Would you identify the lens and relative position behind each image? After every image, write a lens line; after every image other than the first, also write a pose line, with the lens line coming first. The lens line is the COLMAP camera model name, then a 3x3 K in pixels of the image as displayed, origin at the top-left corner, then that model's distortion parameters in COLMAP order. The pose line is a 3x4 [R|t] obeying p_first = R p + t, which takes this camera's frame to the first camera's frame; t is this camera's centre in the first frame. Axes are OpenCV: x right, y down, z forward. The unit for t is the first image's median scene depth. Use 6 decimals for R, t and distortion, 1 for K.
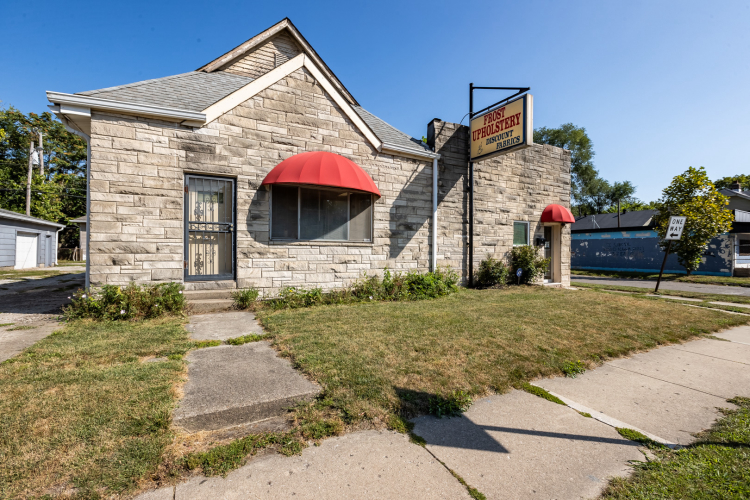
lens RADIAL K [[338.1, 0, 375.0], [0, 338.1, 250.0], [0, 0, 1]] dist [-0.002528, 0.000139]
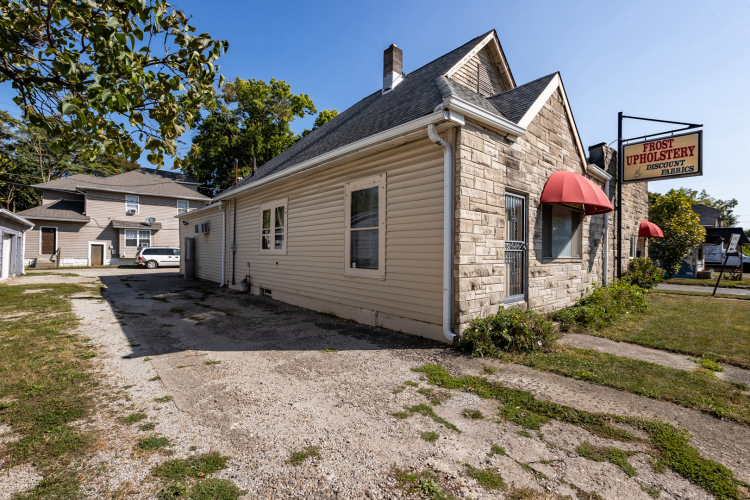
lens RADIAL K [[338.1, 0, 375.0], [0, 338.1, 250.0], [0, 0, 1]] dist [-0.002528, 0.000139]
pose [[0.973722, 0.005870, 0.227662, -0.820654], [-0.005698, 0.999983, -0.001412, -0.040040], [-0.227667, 0.000077, 0.973739, 0.117517]]
